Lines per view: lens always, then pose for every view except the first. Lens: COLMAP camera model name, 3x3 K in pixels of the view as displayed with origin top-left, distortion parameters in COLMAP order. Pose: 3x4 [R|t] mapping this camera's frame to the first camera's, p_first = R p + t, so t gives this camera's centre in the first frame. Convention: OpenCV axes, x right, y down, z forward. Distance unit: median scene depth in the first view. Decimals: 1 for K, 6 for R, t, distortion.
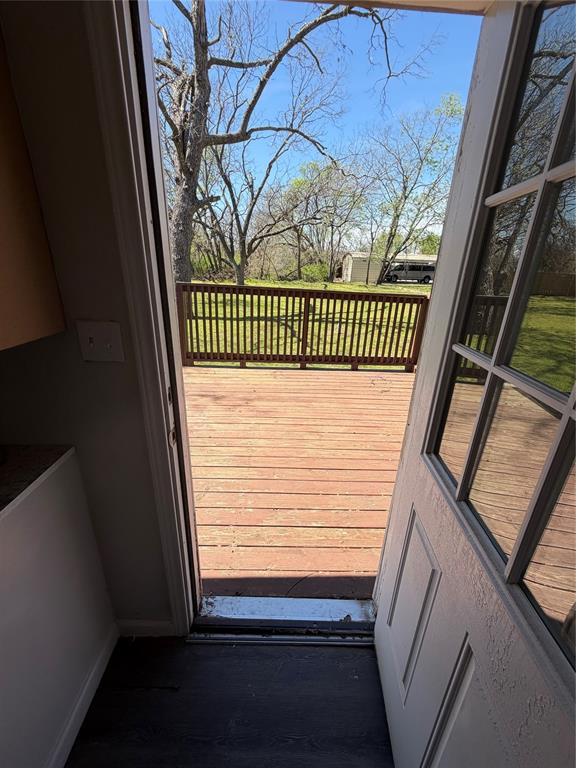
lens RADIAL K [[308.3, 0, 285.9], [0, 308.3, 383.7], [0, 0, 1]] dist [0.000118, 0.001153]
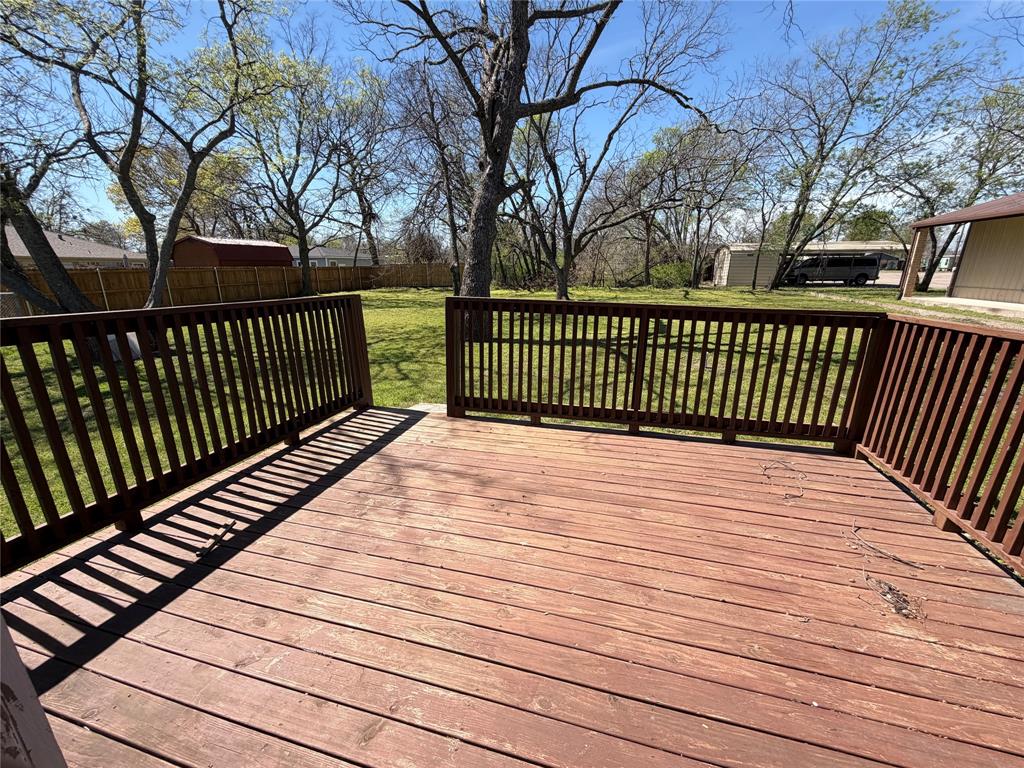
lens RADIAL K [[411.1, 0, 507.7], [0, 411.1, 386.8], [0, 0, 1]] dist [0.000118, 0.001153]
pose [[0.960542, 0.040841, -0.275119, 0.016515], [-0.064430, 0.994927, -0.077253, -0.027611], [0.270568, 0.091931, 0.958301, 0.071655]]
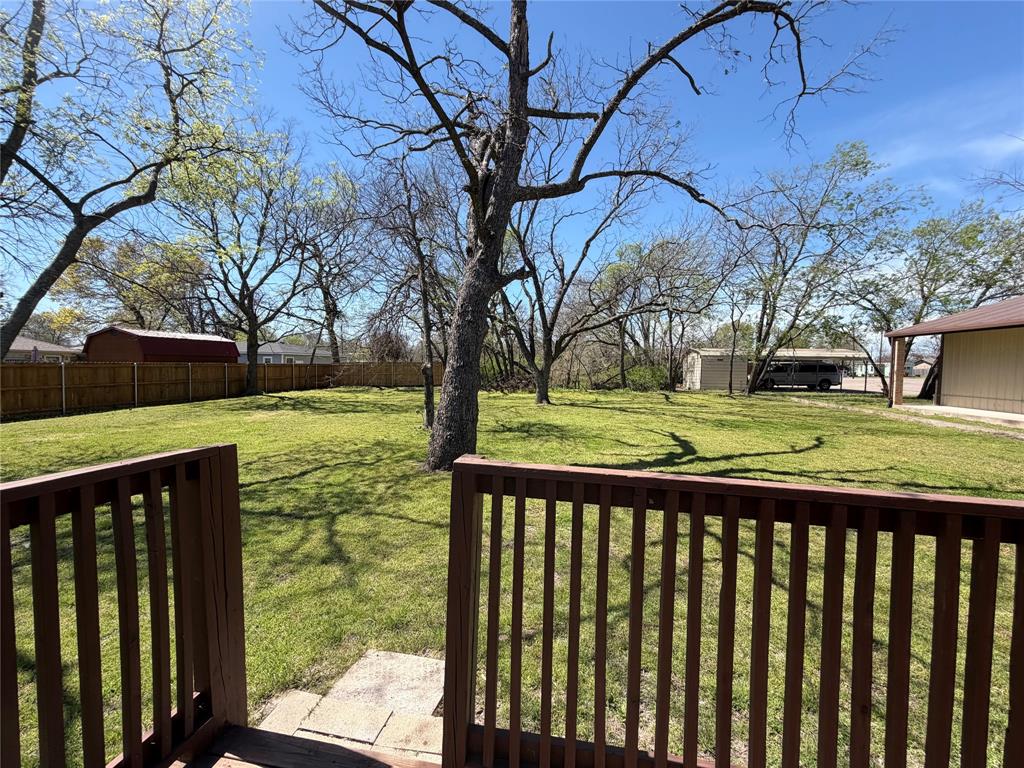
lens RADIAL K [[411.1, 0, 511.1], [0, 411.1, 382.6], [0, 0, 1]] dist [0.000118, 0.001153]
pose [[0.983103, -0.014282, -0.182496, -0.105818], [-0.045700, 0.946235, -0.320236, -0.123717], [0.177258, 0.323165, 0.929593, 0.287114]]
